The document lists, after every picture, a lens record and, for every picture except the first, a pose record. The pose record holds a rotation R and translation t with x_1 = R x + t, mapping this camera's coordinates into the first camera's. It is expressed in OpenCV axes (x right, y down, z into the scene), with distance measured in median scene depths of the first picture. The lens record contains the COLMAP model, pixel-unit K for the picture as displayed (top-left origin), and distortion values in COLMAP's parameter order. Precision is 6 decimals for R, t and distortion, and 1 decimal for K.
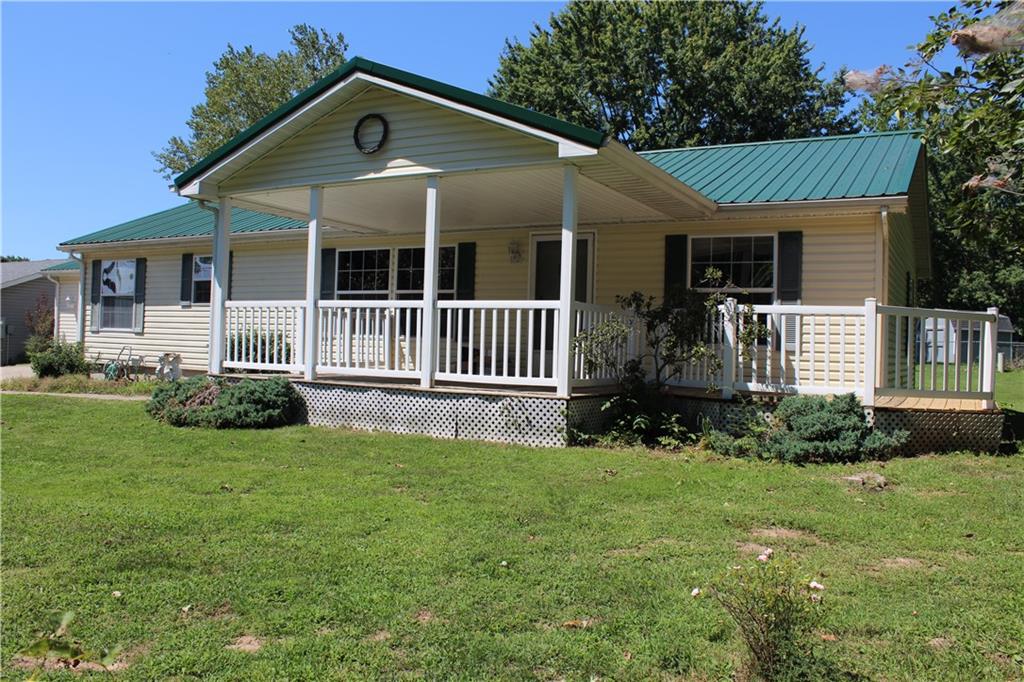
lens RADIAL K [[847.1, 0, 512.0], [0, 847.1, 341.0], [0, 0, 1]] dist [-0.107094, 0.014334]
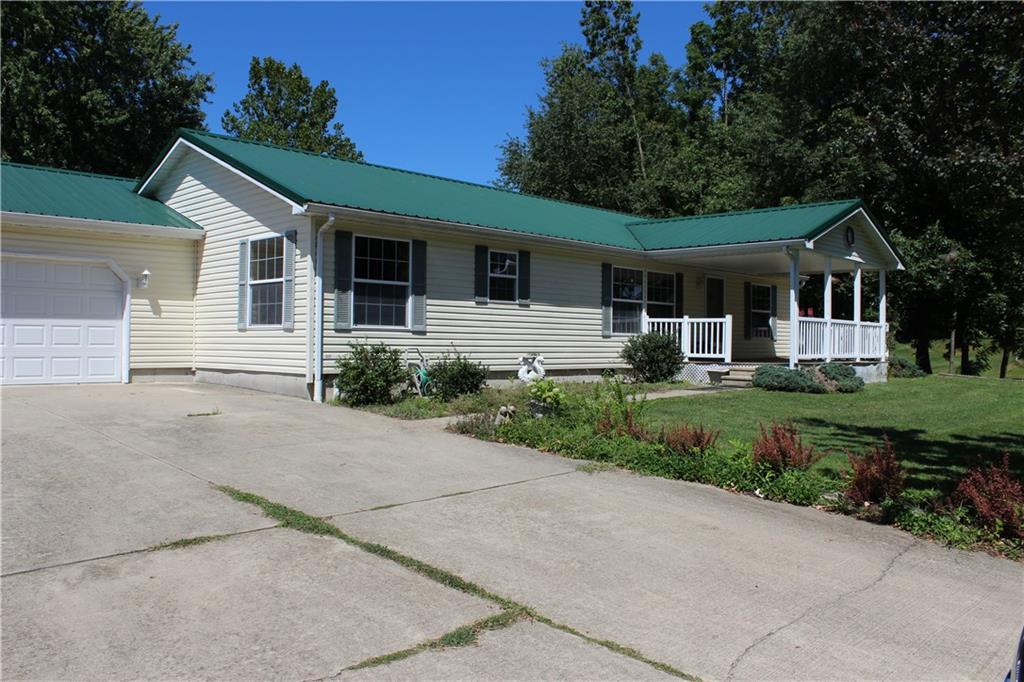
lens RADIAL K [[847.1, 0, 512.0], [0, 847.1, 341.0], [0, 0, 1]] dist [-0.107094, 0.014334]
pose [[0.199931, -0.038899, 0.979038, -1.265445], [-0.015791, 0.998954, 0.042915, -0.038068], [-0.979683, -0.024040, 0.199107, 0.744161]]
